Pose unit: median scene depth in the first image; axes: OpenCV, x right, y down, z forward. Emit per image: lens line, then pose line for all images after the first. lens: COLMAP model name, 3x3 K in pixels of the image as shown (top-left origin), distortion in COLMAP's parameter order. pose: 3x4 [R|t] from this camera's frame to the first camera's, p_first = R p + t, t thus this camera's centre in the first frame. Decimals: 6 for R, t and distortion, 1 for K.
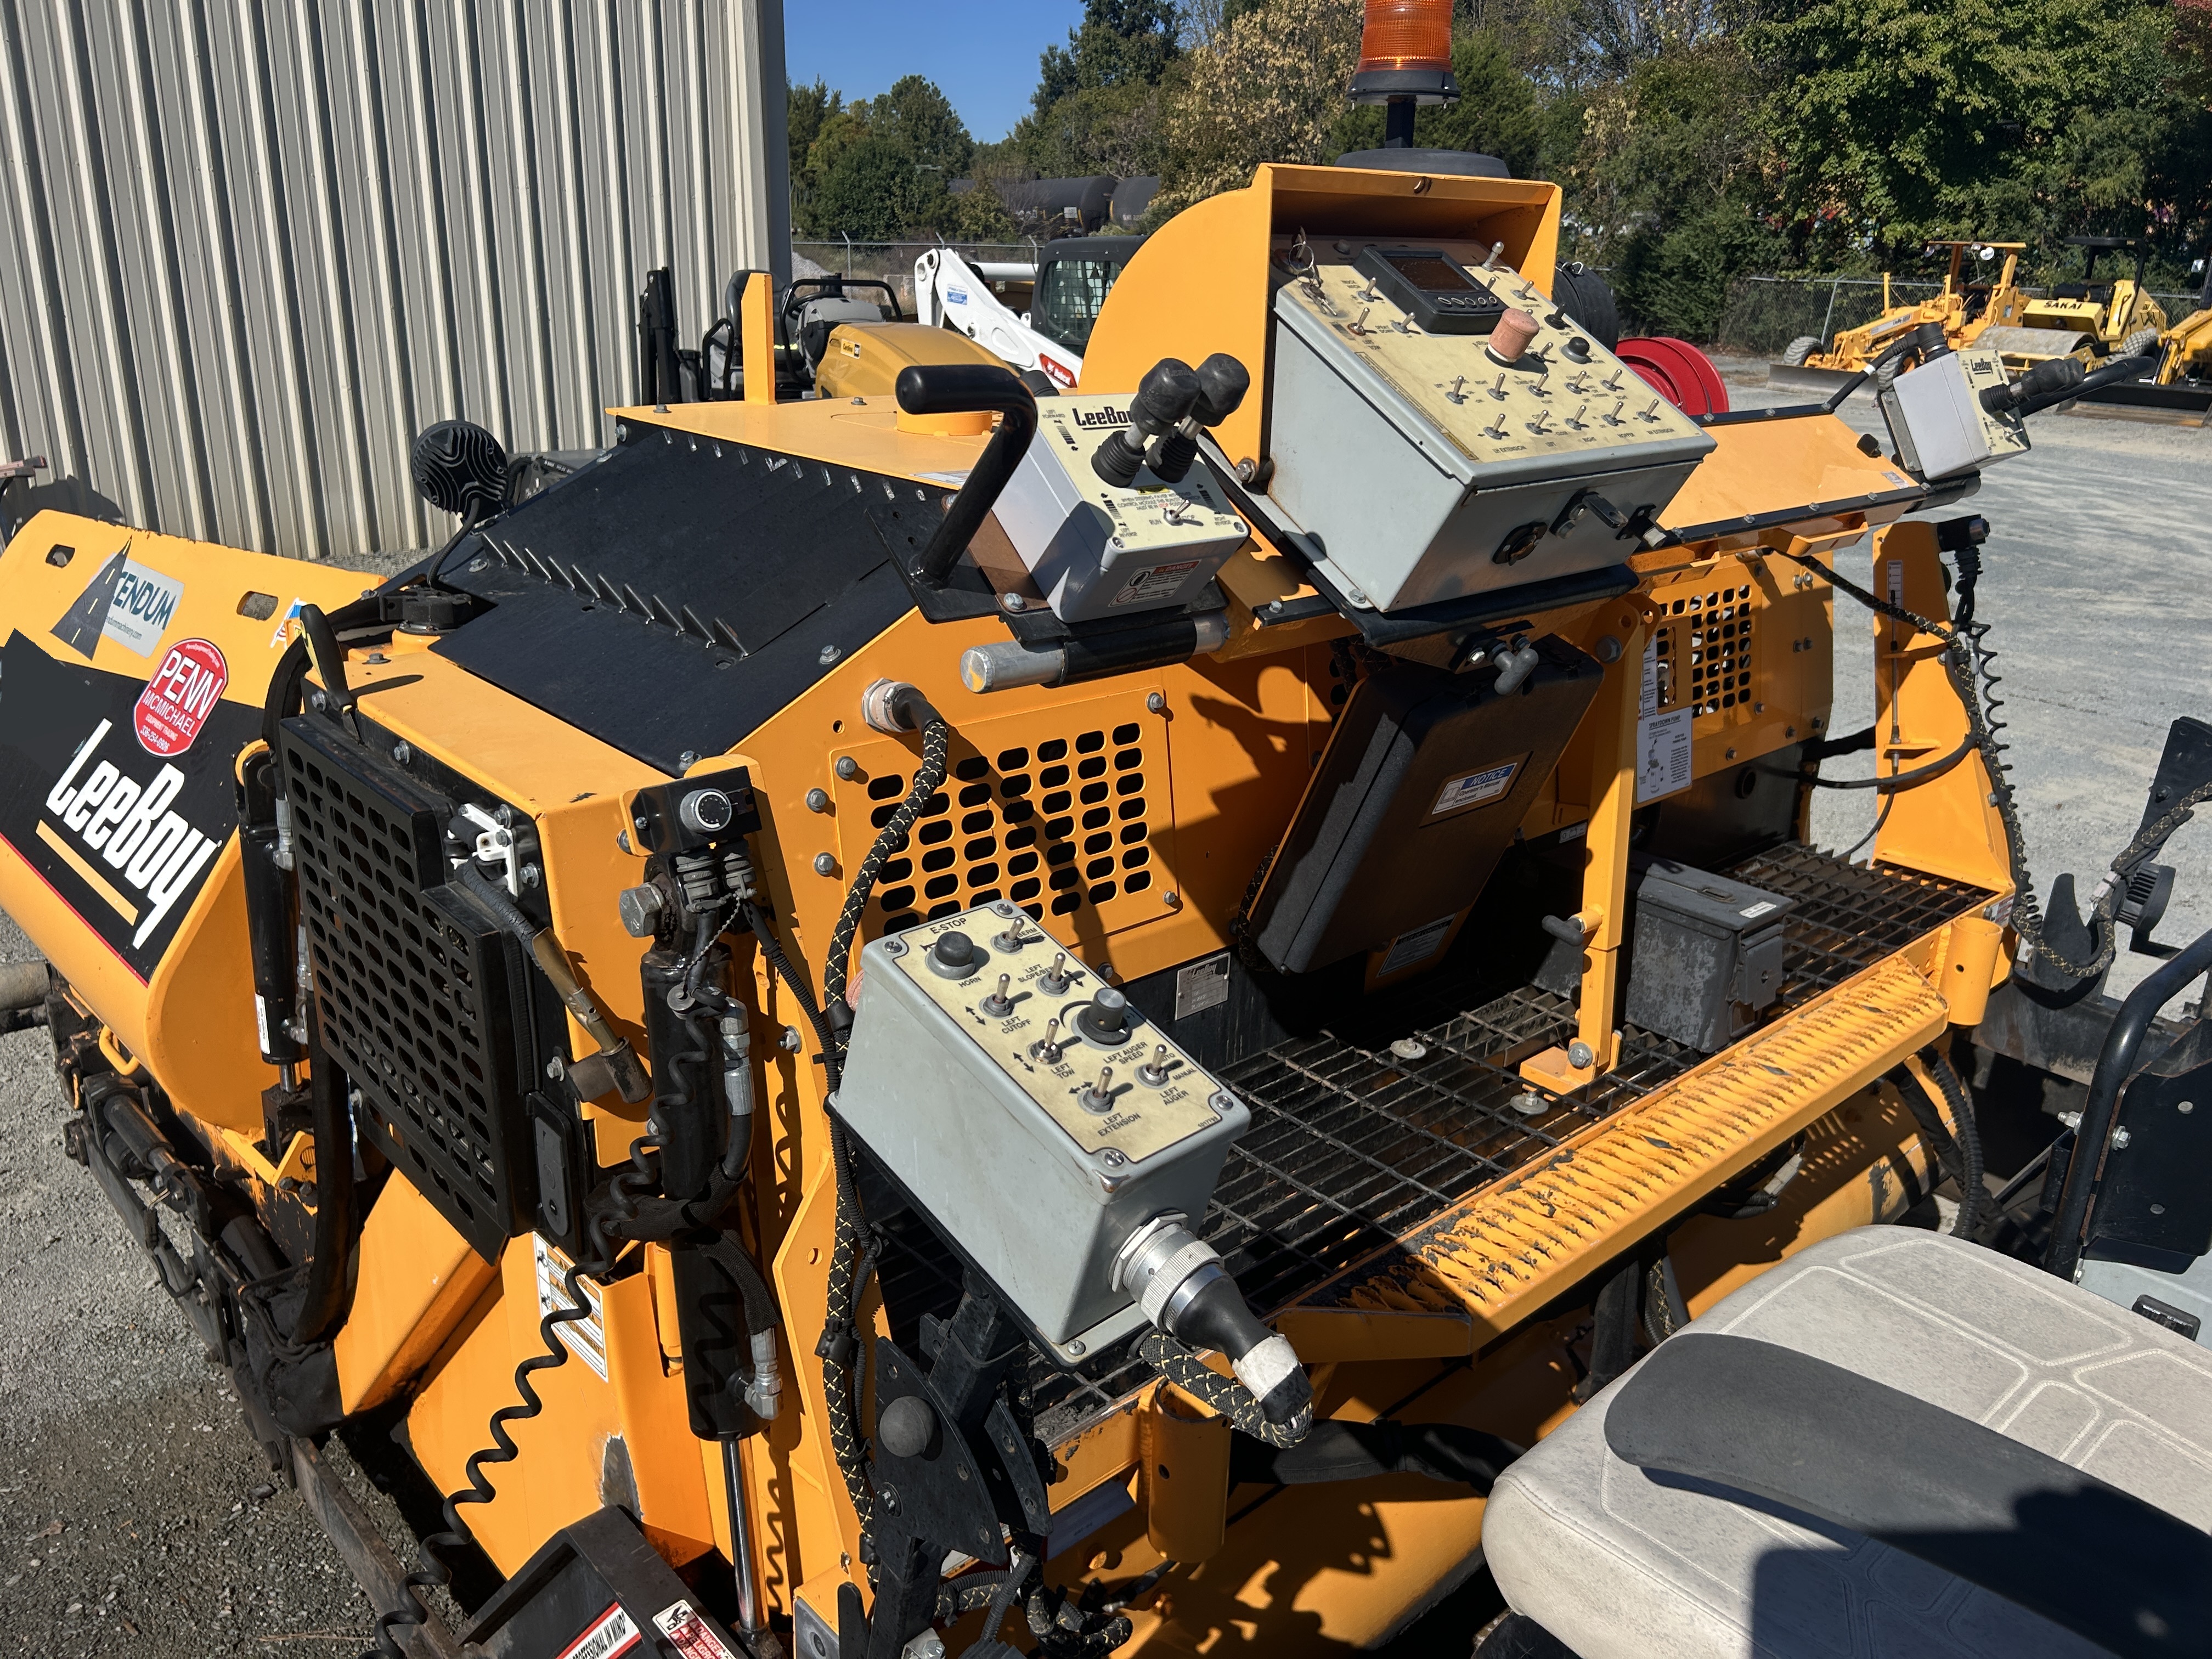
lens RADIAL K [[1668.3, 0, 1102.3], [0, 1668.3, 819.3], [0, 0, 1]] dist [0.041549, -0.042213]
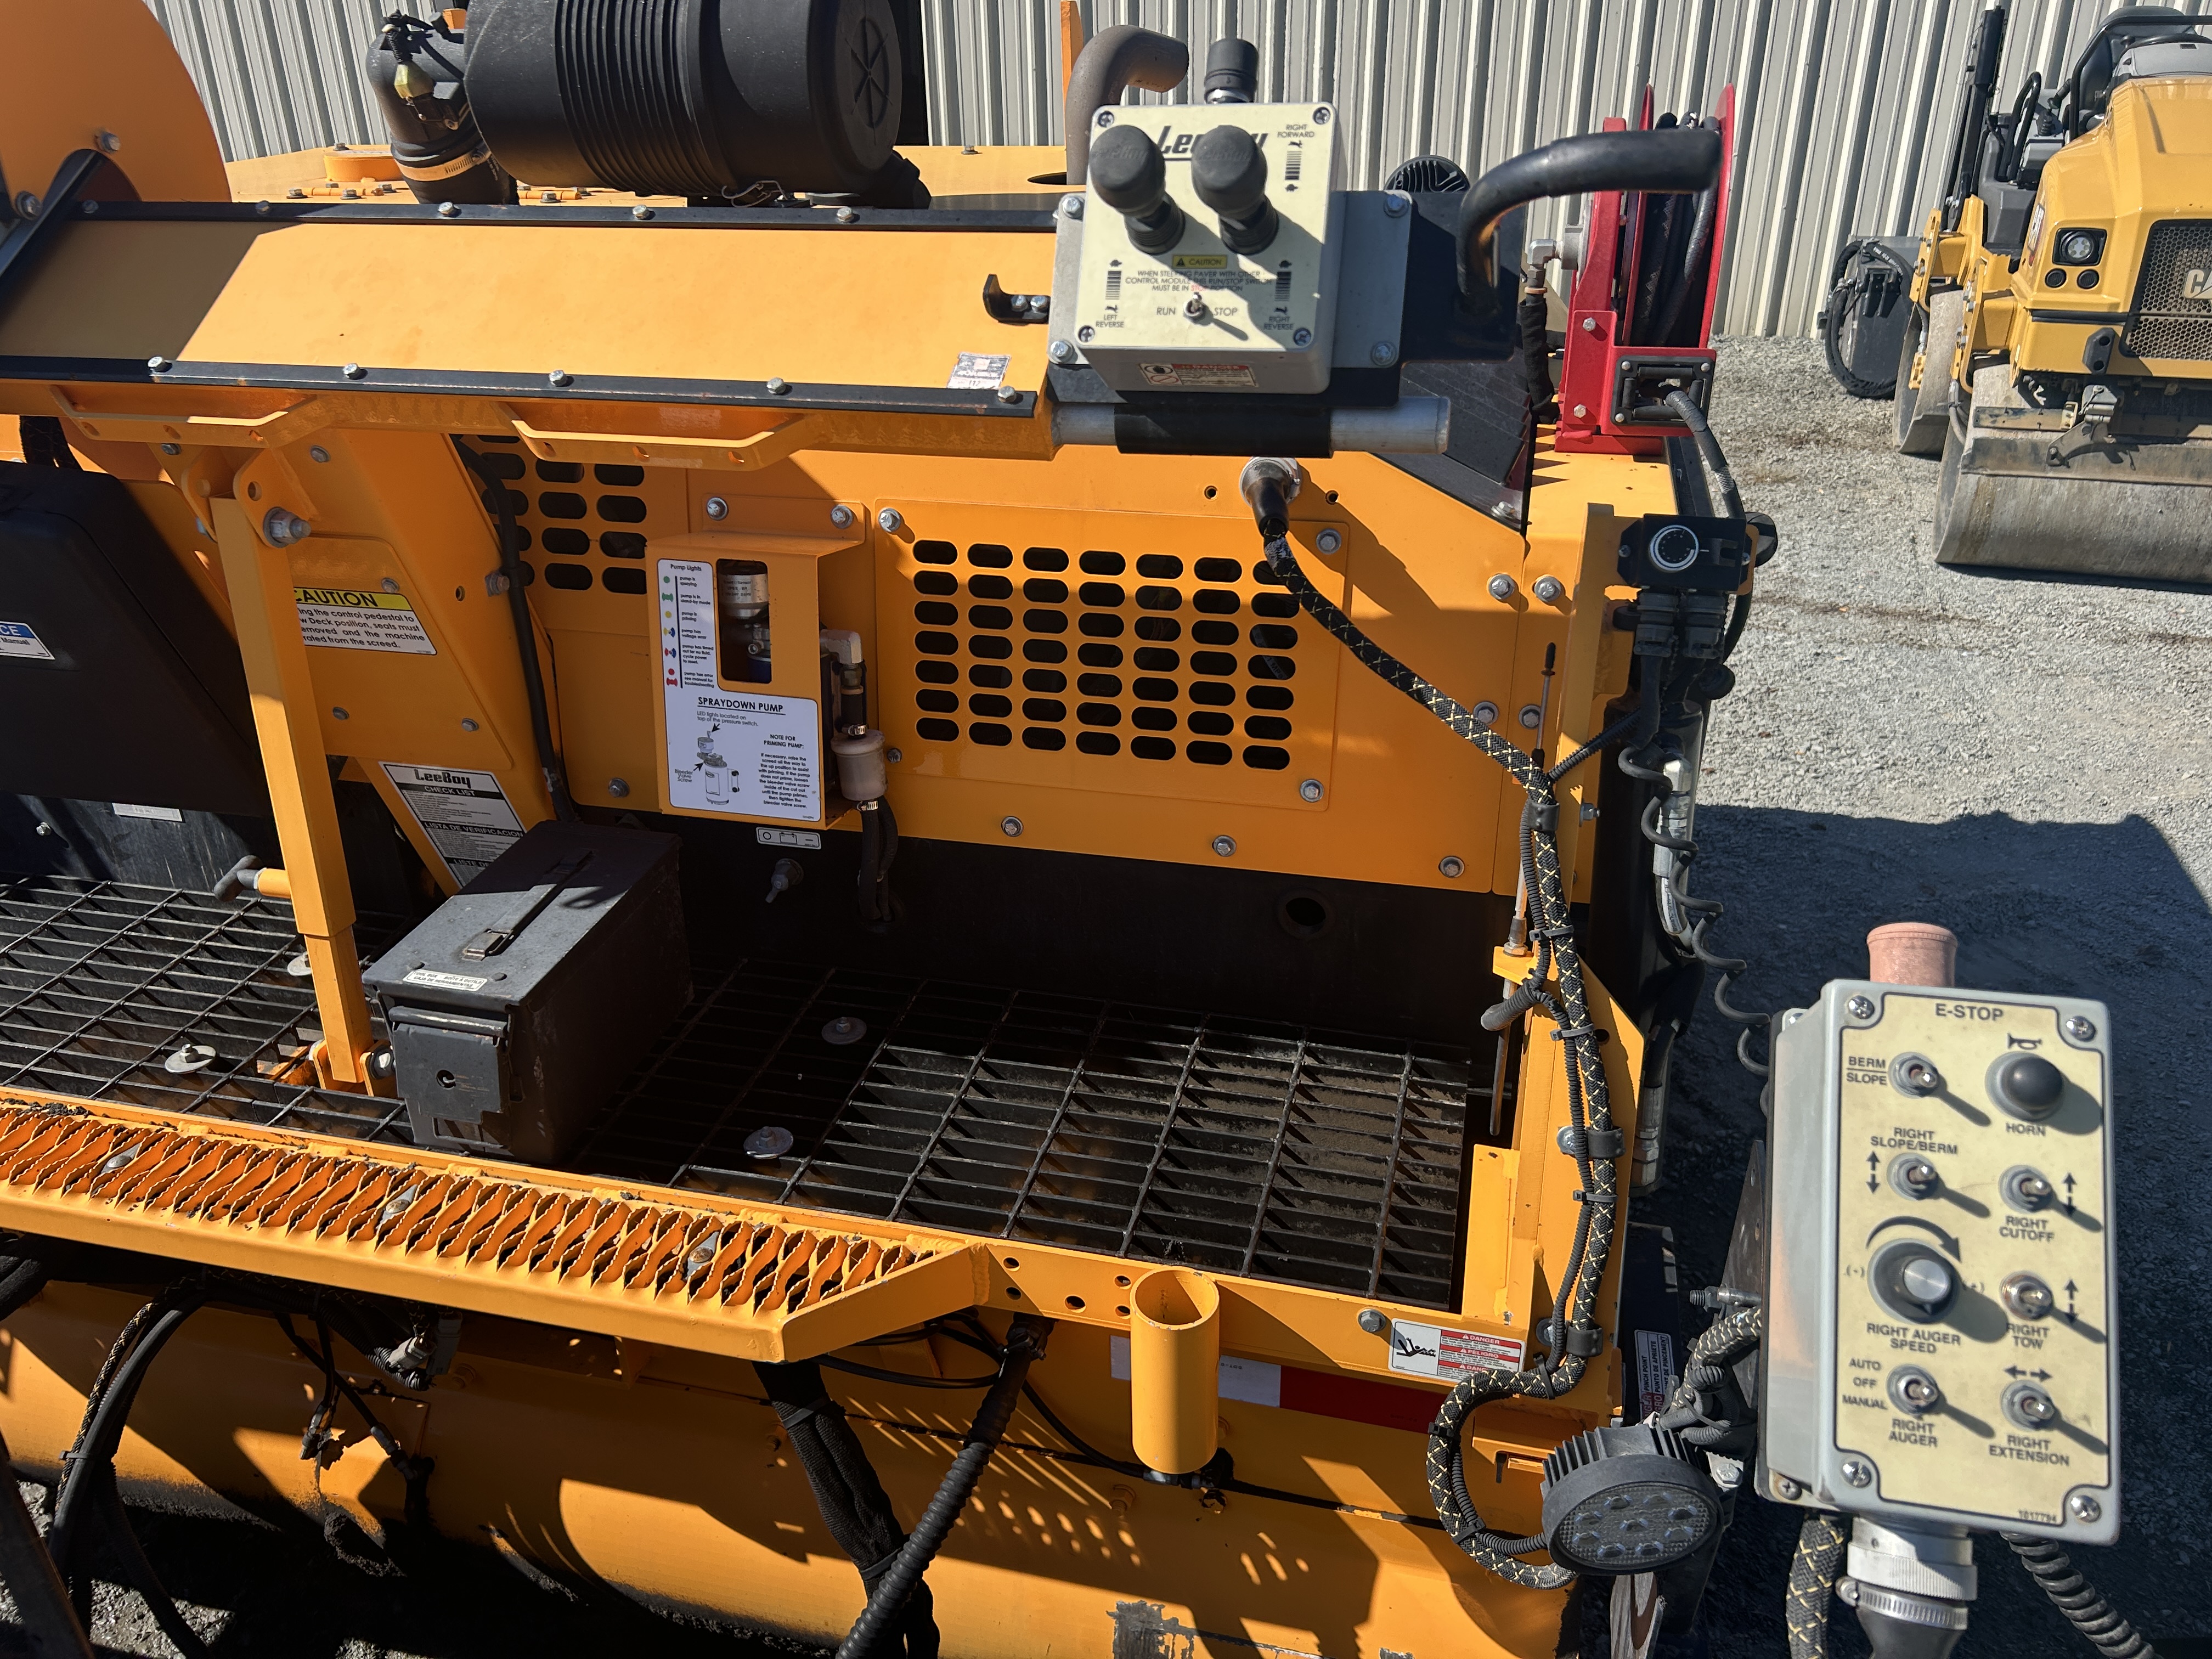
lens RADIAL K [[1668.3, 0, 1106.6], [0, 1668.3, 821.8], [0, 0, 1]] dist [0.041549, -0.042213]
pose [[0.549062, 0.335681, -0.765408, 0.062760], [-0.238745, 0.940634, 0.241266, -0.013951], [0.800957, 0.050267, 0.596608, 0.049867]]
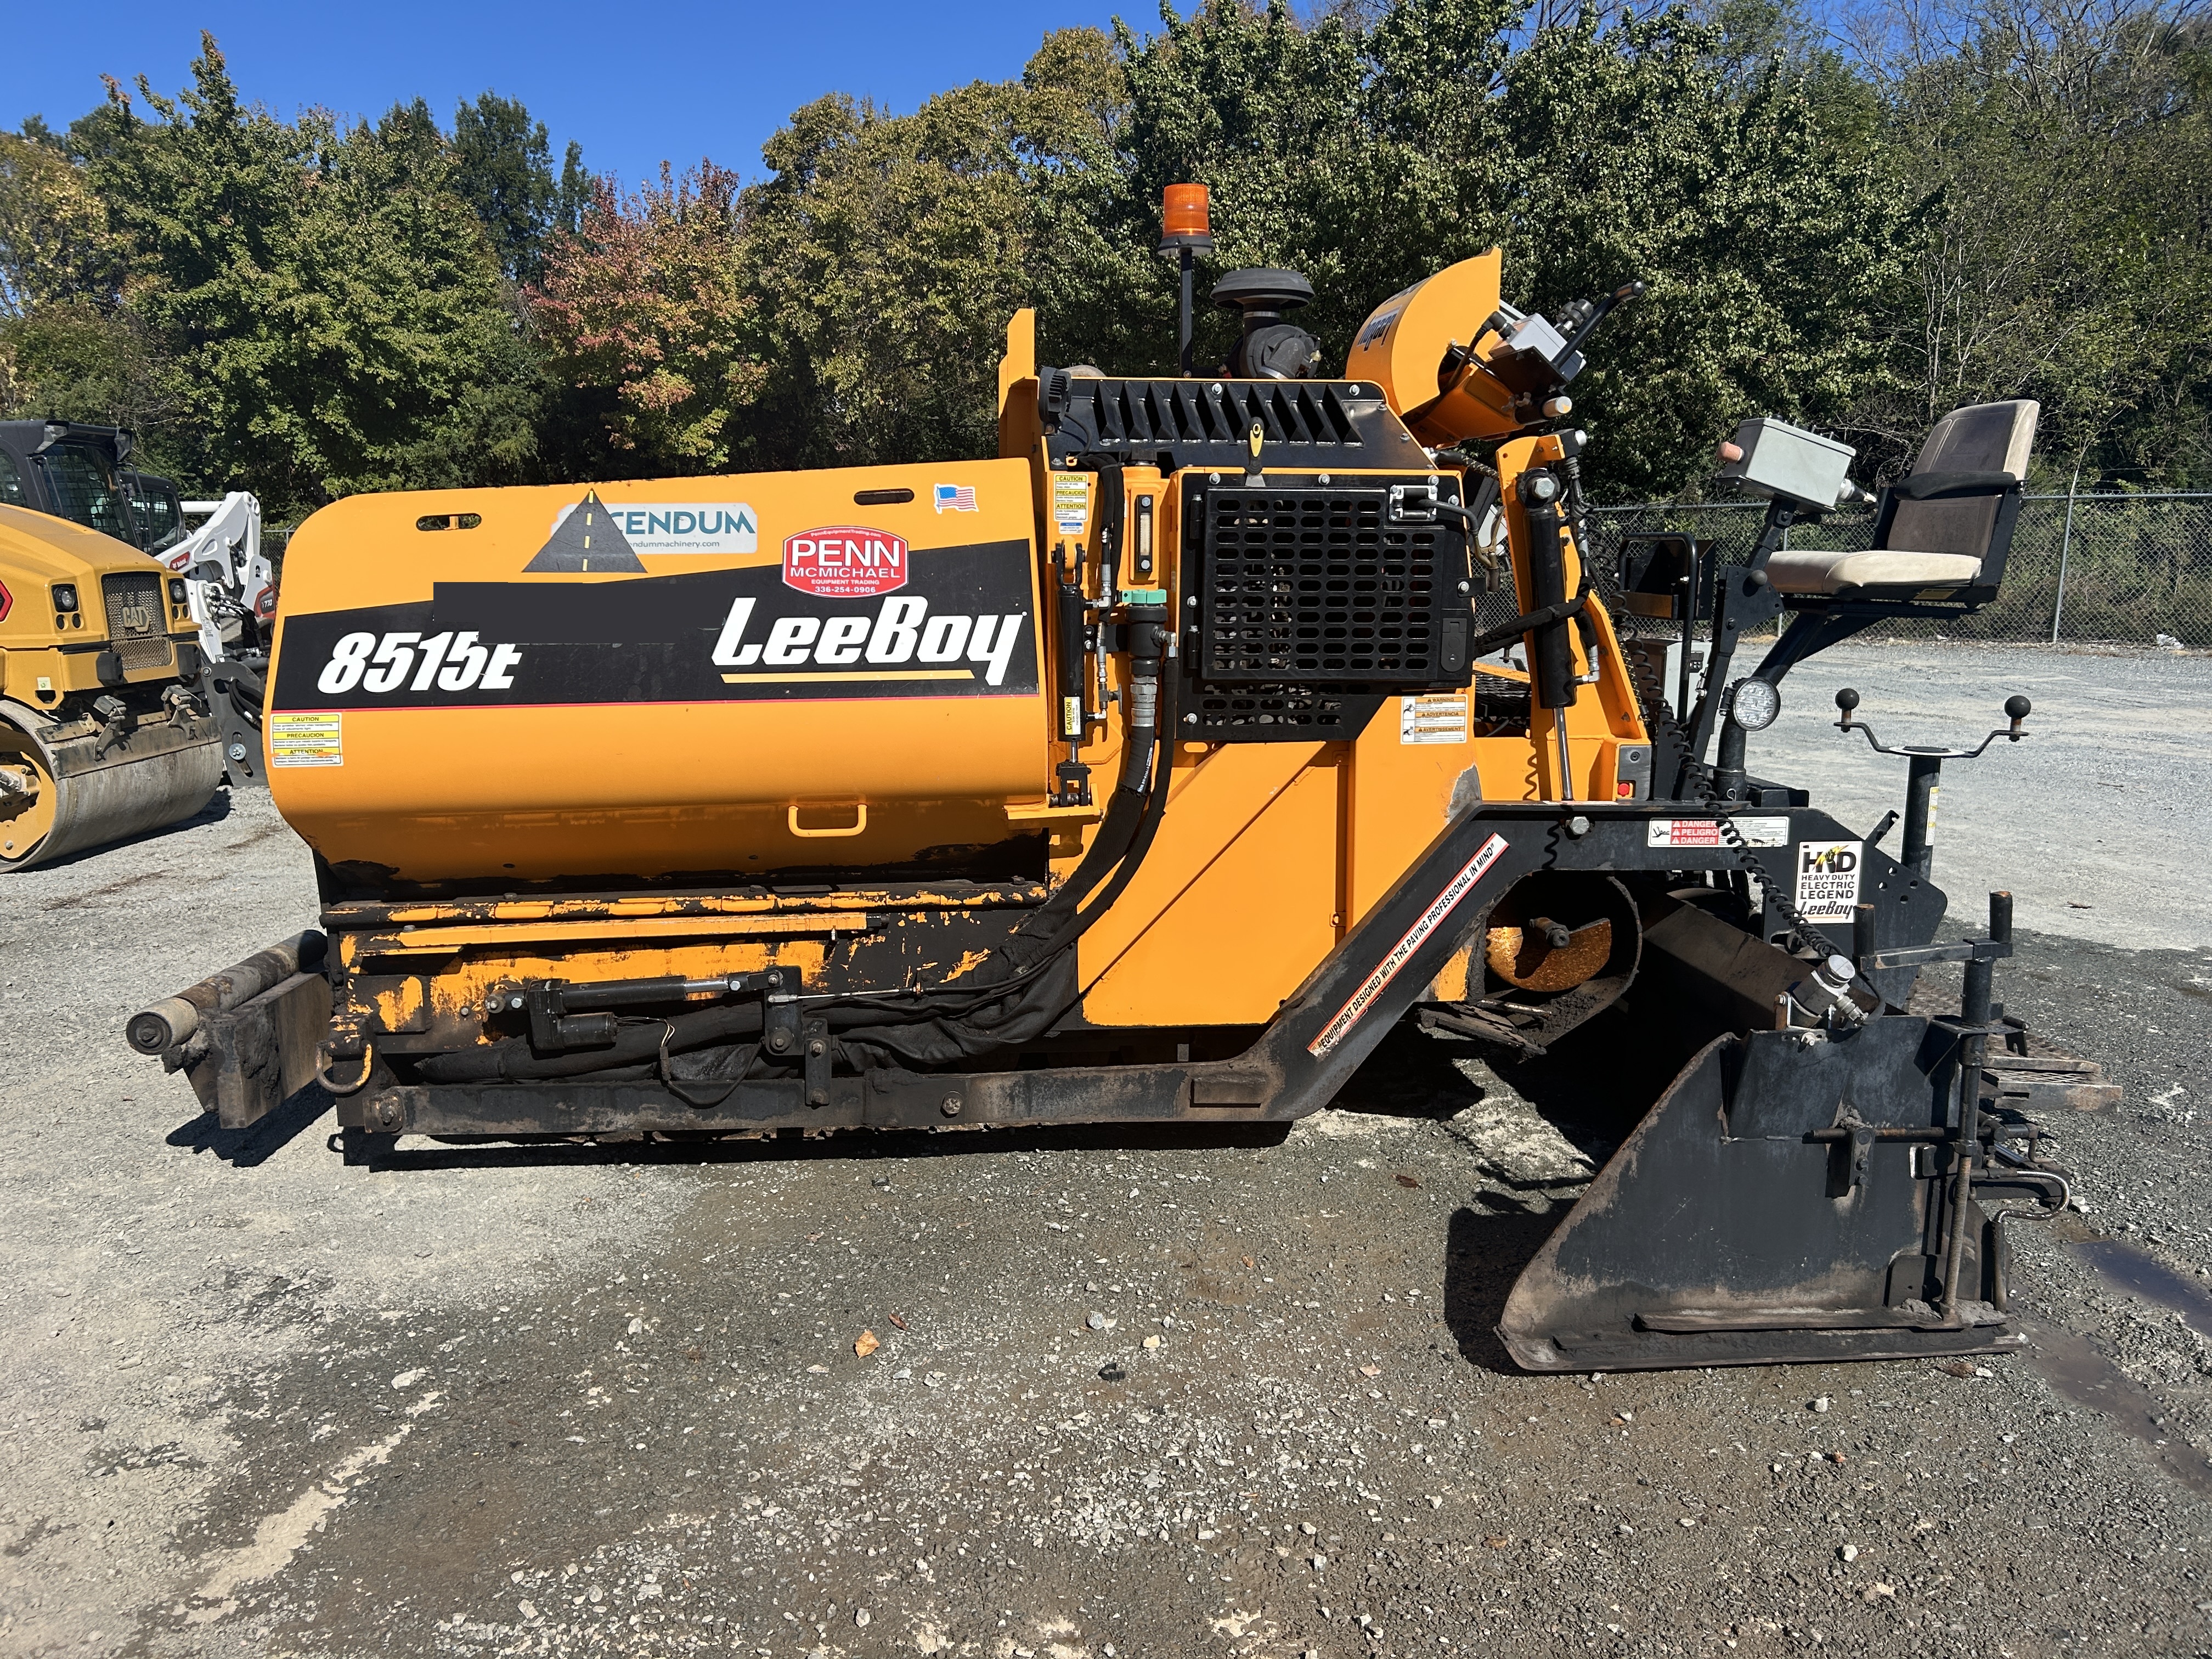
lens RADIAL K [[1668.3, 0, 1094.9], [0, 1668.3, 815.7], [0, 0, 1]] dist [0.041549, -0.042213]
pose [[0.613145, -0.158916, 0.773821, -0.106160], [0.276169, 0.960869, -0.021496, 0.015410], [-0.740125, 0.226885, 0.633039, -0.001172]]
